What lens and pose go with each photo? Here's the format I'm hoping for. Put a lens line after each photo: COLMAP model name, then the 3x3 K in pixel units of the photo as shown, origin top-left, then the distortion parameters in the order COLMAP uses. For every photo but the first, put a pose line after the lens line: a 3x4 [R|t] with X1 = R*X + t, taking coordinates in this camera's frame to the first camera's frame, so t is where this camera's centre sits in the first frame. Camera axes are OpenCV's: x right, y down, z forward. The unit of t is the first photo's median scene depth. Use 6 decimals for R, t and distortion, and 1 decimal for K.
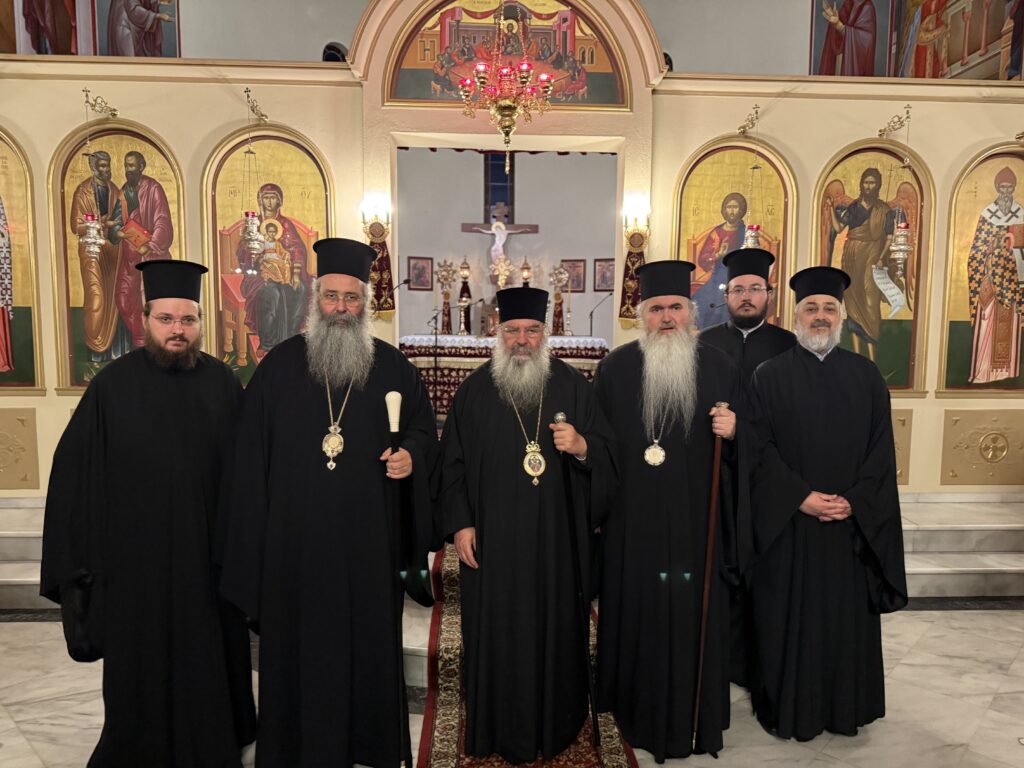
lens RADIAL K [[726.1, 0, 530.3], [0, 726.1, 389.3], [0, 0, 1]] dist [0.003531, -0.007822]
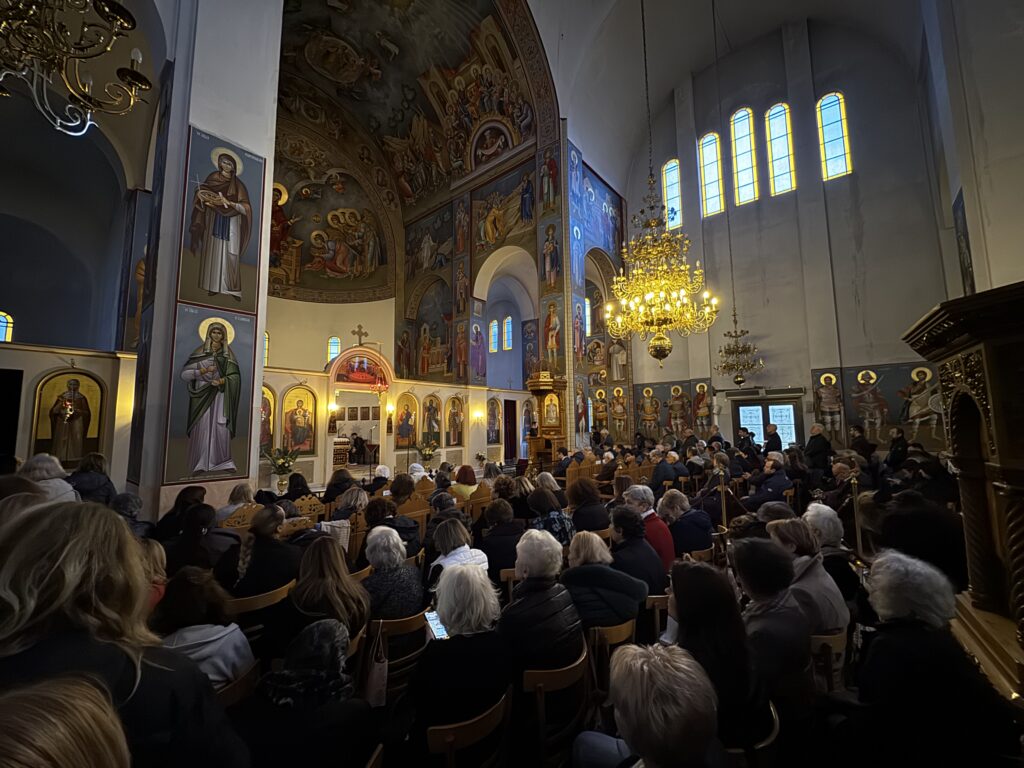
lens RADIAL K [[407.3, 0, 512.0], [0, 407.3, 384.0], [0, 0, 1]] dist [-0.002082, -0.000091]
pose [[0.679265, 0.058288, 0.731575, -1.152906], [0.085900, 0.983675, -0.158131, 0.059812], [-0.728849, 0.170255, 0.663169, -1.189773]]
